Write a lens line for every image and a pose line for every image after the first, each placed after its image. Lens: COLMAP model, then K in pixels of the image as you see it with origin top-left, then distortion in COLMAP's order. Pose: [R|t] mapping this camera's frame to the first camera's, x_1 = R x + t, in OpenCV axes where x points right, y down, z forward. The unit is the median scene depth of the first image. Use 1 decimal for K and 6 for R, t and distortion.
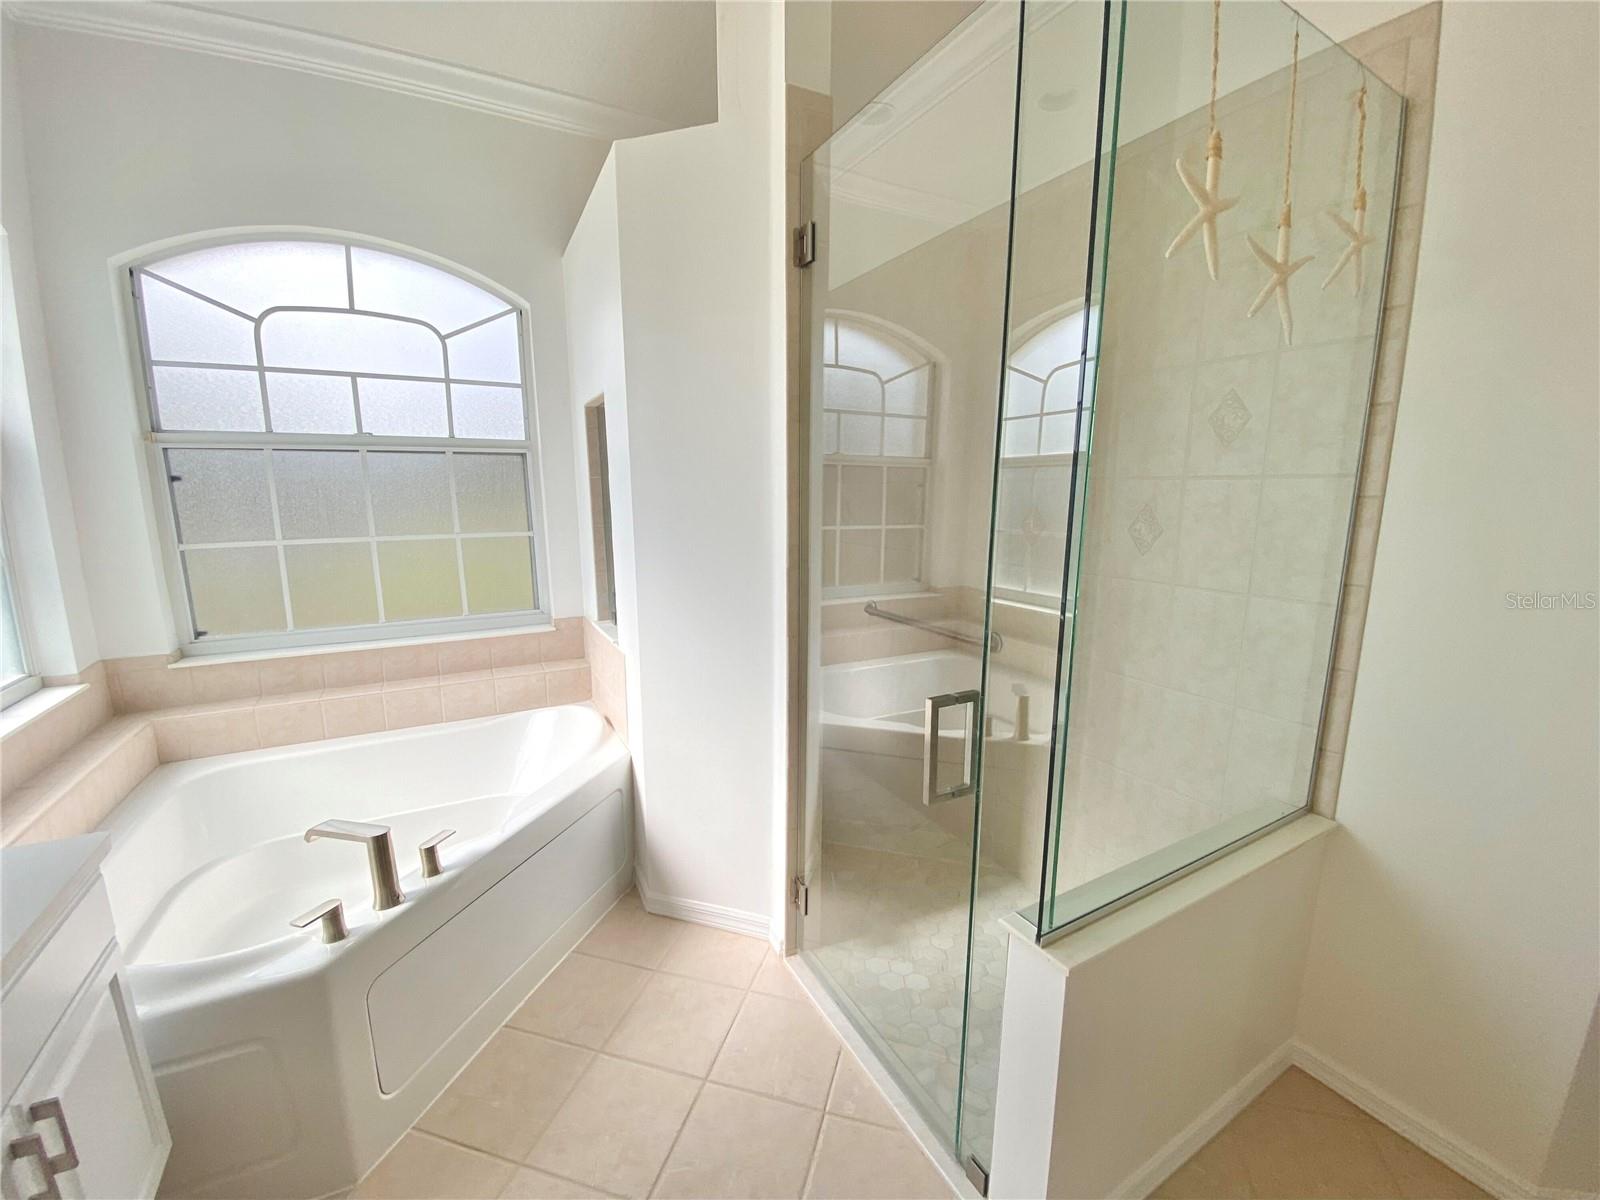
lens RADIAL K [[652.3, 0, 805.8], [0, 652.3, 602.9], [0, 0, 1]] dist [0.000826, -0.011628]
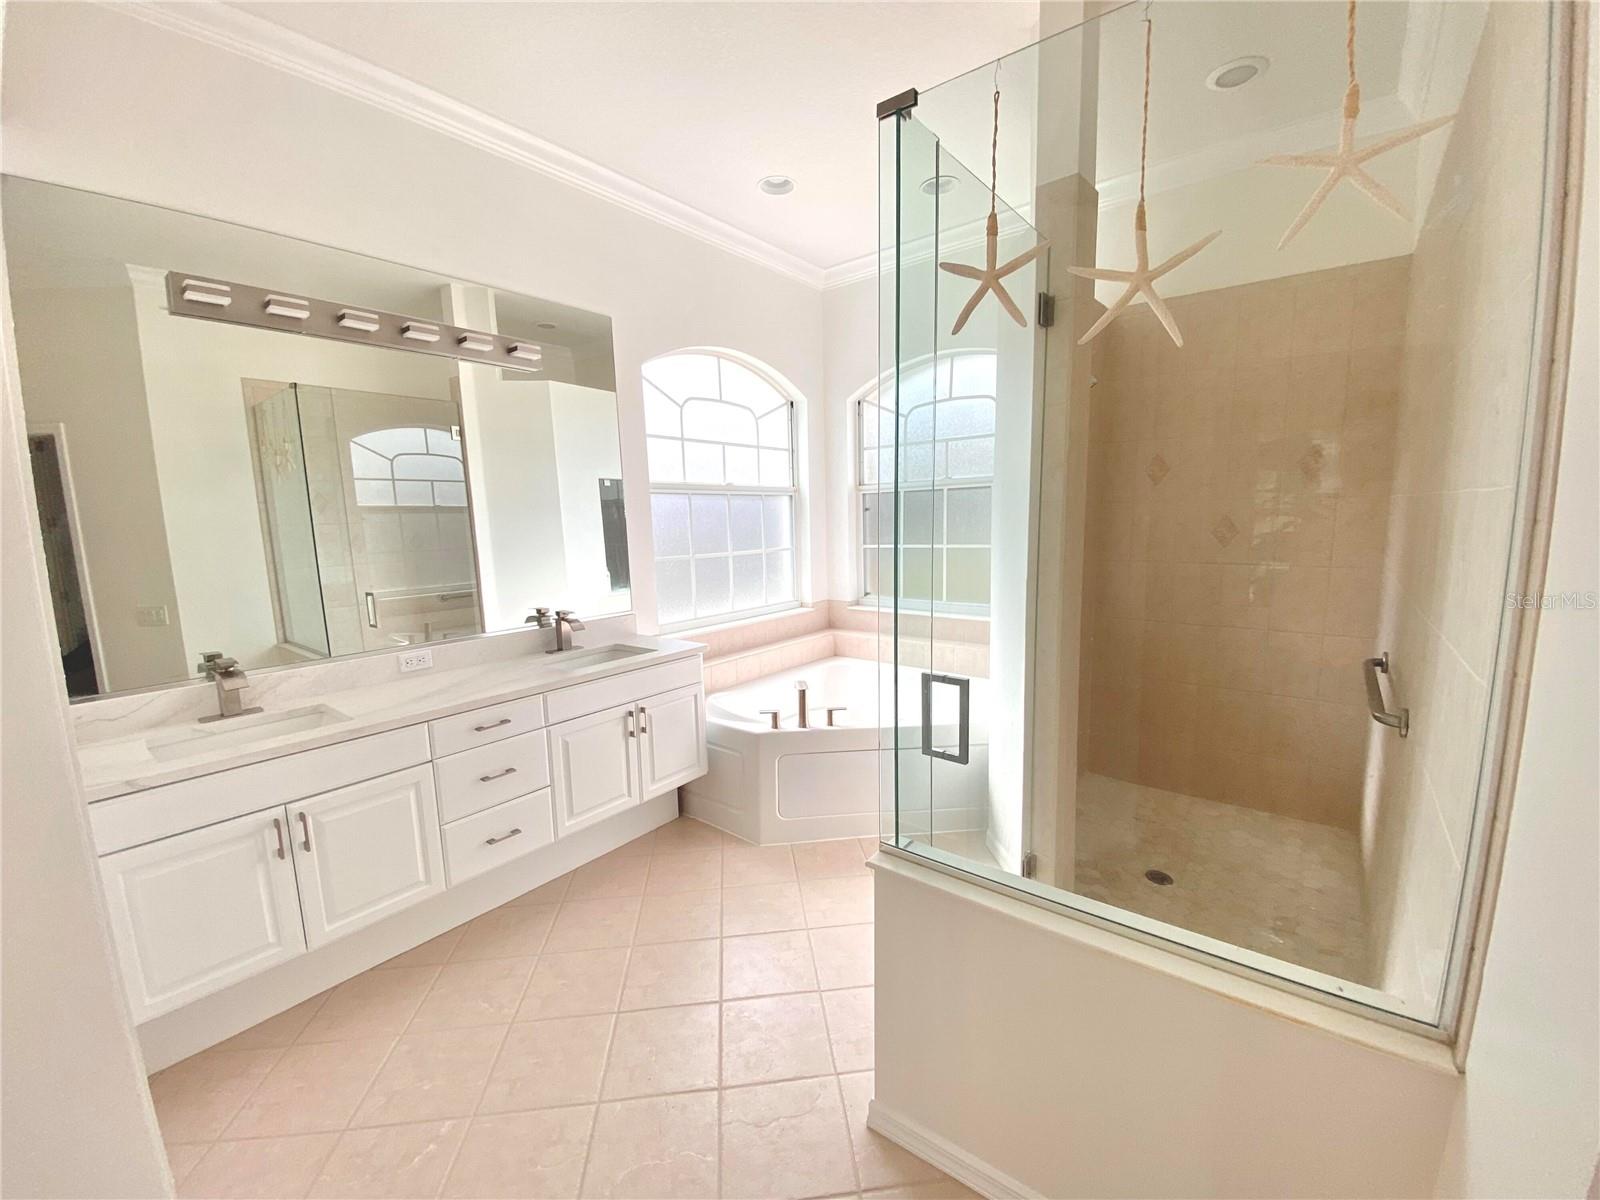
lens RADIAL K [[648.0, 0, 806.0], [0, 648.0, 603.2], [0, 0, 1]] dist [0.013015, -0.017681]
pose [[0.386414, 0.116891, -0.914889, 0.758392], [-0.139692, 0.987911, 0.067220, -0.027237], [0.911686, 0.101828, 0.398071, 0.129363]]
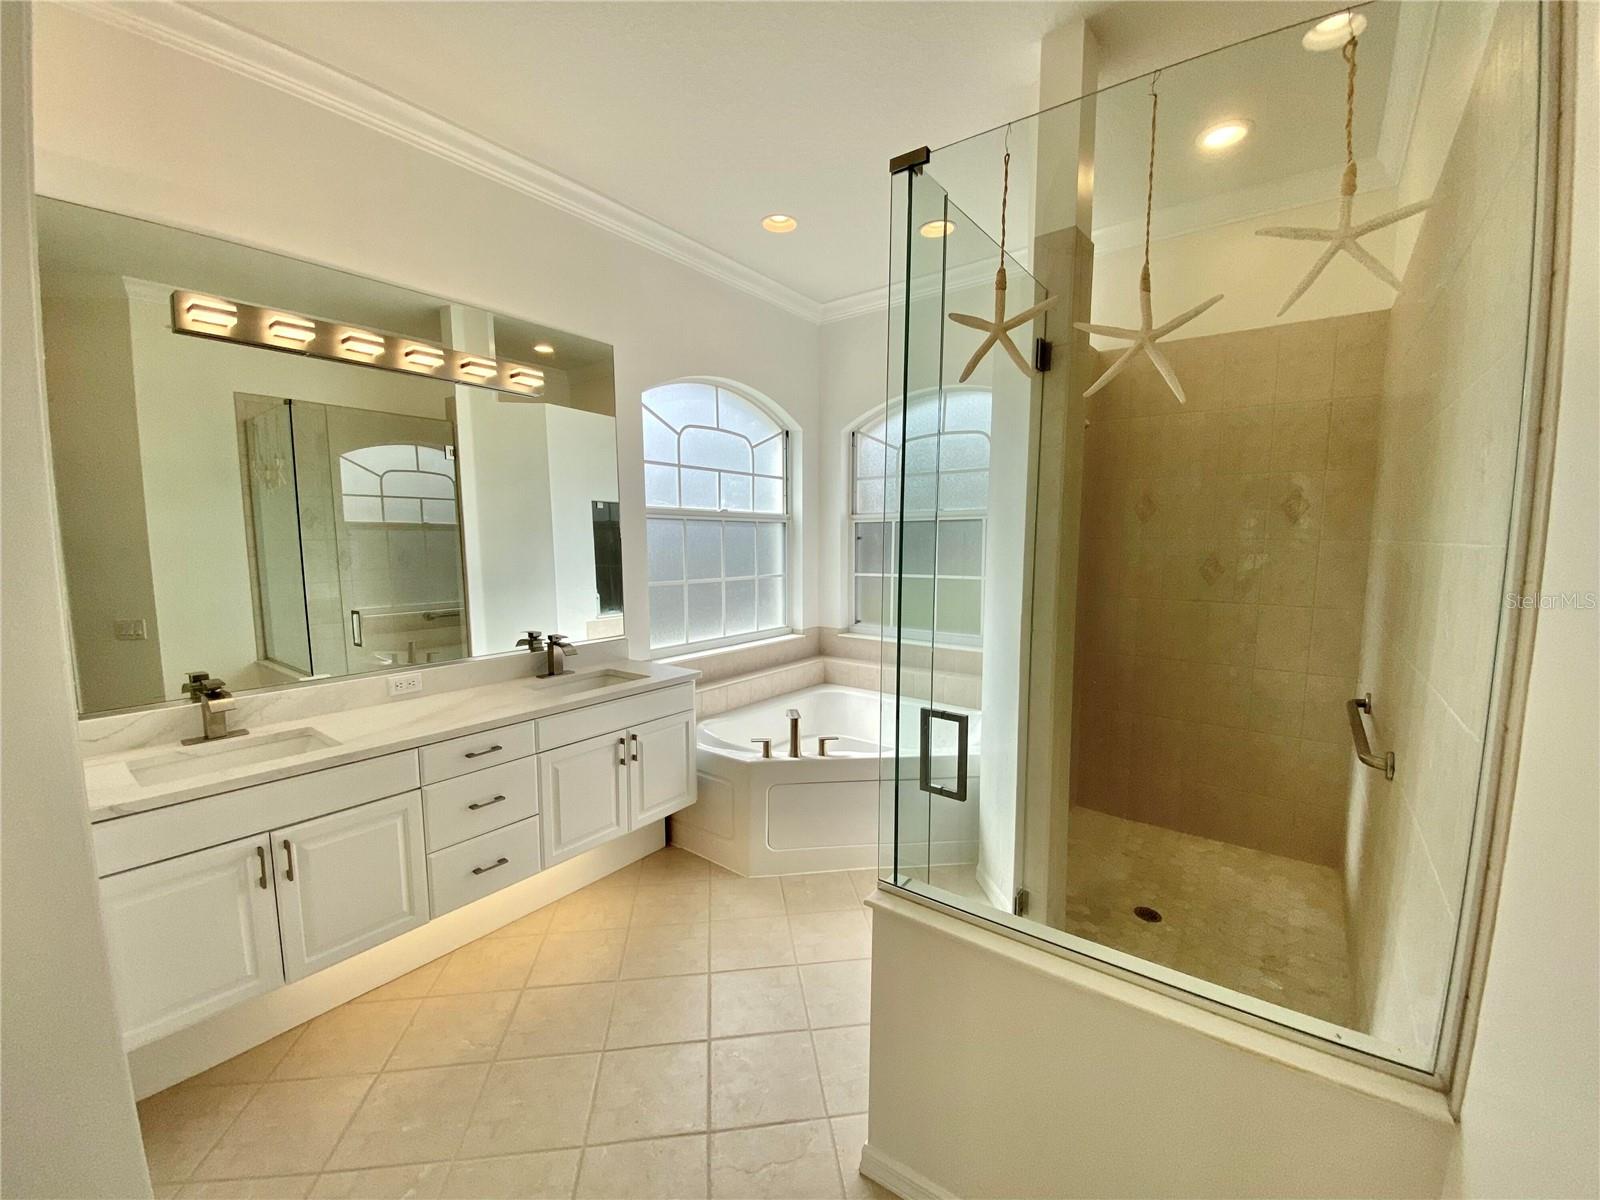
lens RADIAL K [[648.0, 0, 806.0], [0, 648.0, 603.2], [0, 0, 1]] dist [0.013015, -0.017681]
pose [[0.405698, 0.092677, -0.909296, 0.754035], [-0.161752, 0.986424, 0.028369, -0.036678], [0.899581, 0.135571, 0.415181, 0.107839]]
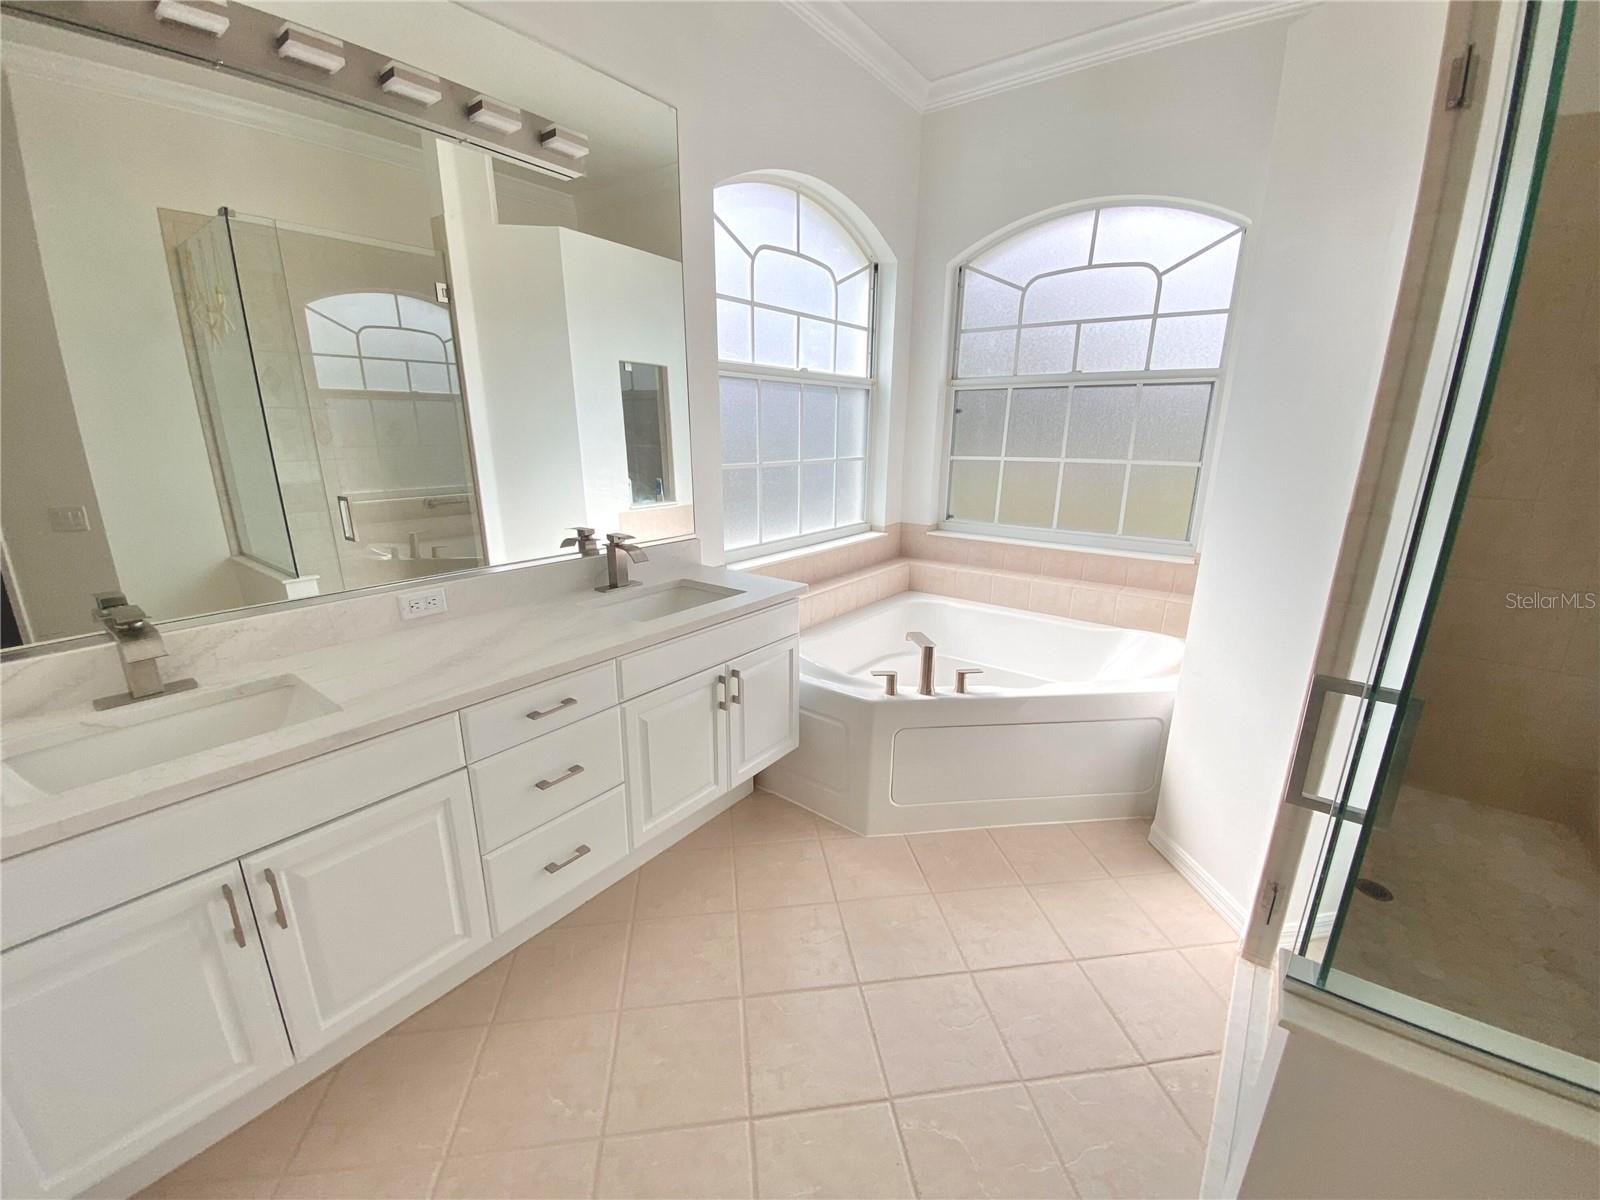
lens RADIAL K [[647.3, 0, 796.0], [0, 647.3, 608.6], [0, 0, 1]] dist [0.037457, -0.032170]
pose [[0.396414, 0.254717, -0.882029, 0.361270], [-0.170214, 0.964475, 0.202026, 0.011291], [0.902155, 0.070047, 0.425688, 0.043057]]
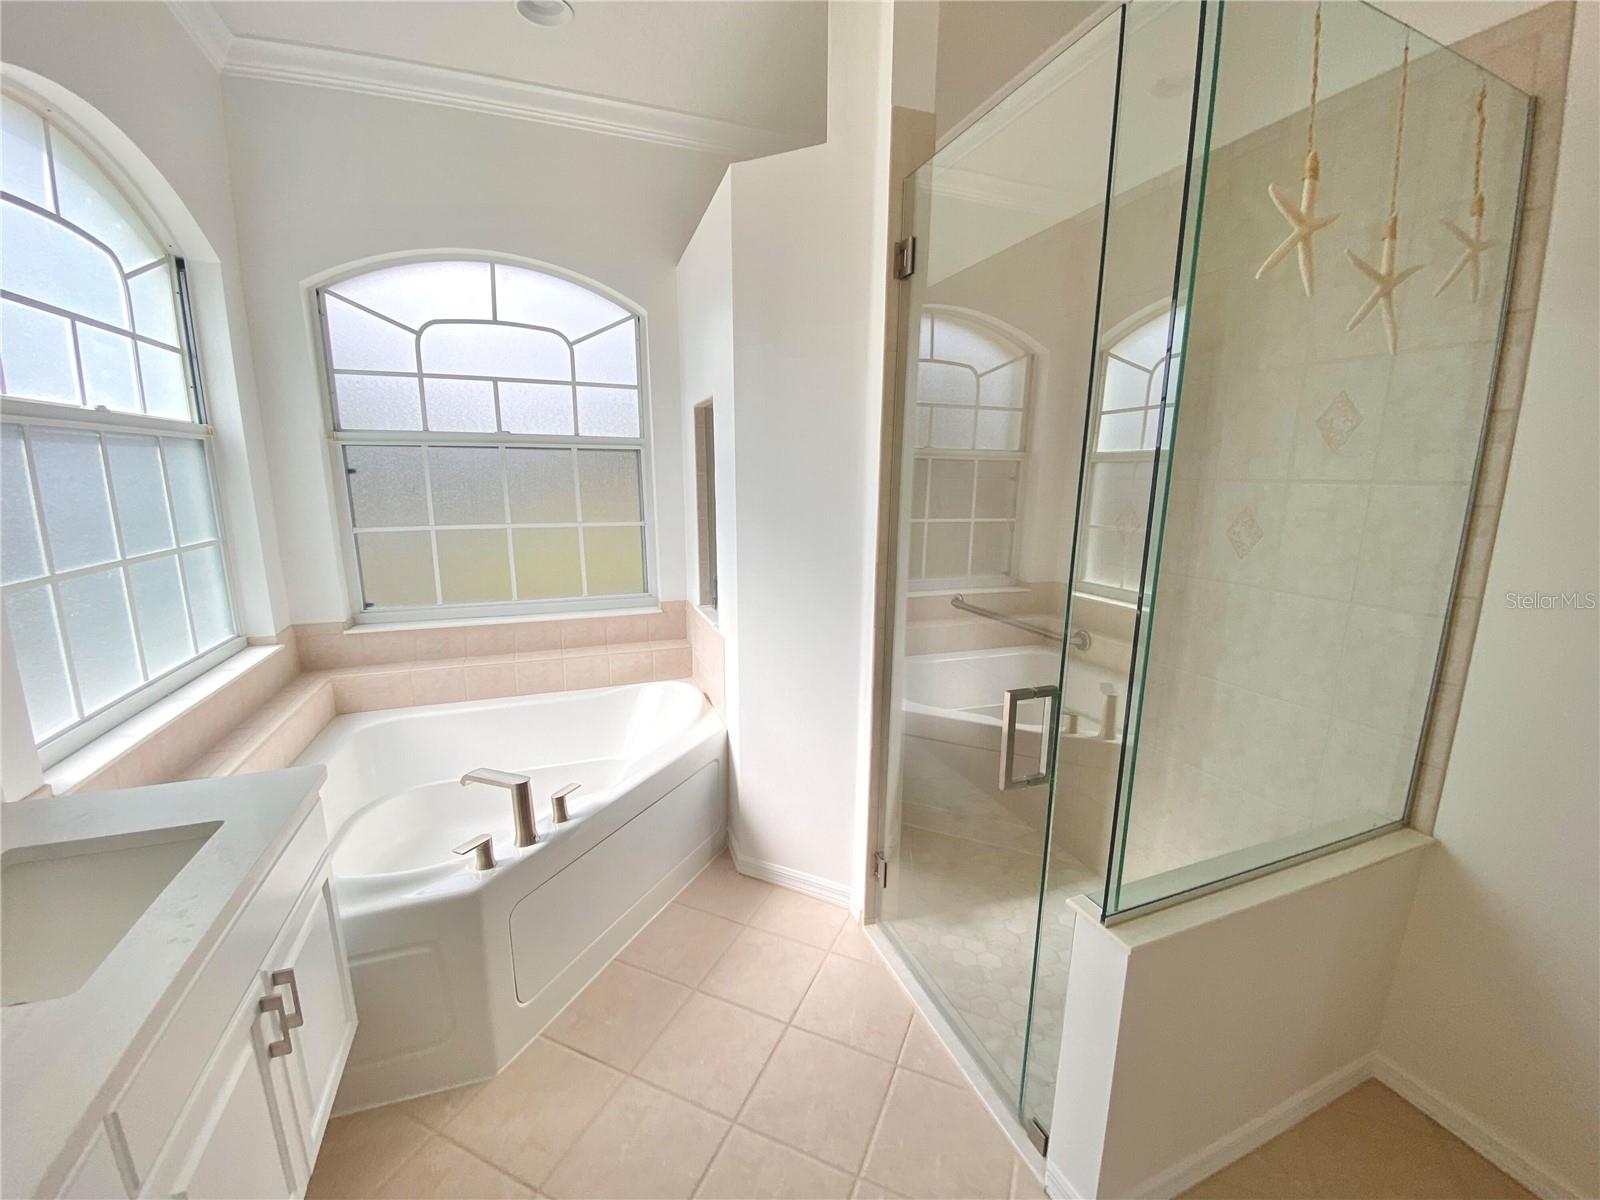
lens RADIAL K [[648.0, 0, 806.0], [0, 648.0, 603.2], [0, 0, 1]] dist [0.013015, -0.017681]
pose [[0.990673, 0.033424, -0.132096, -0.001997], [-0.030790, 0.999285, 0.021934, -0.006191], [0.132734, -0.017662, 0.990994, -0.059595]]
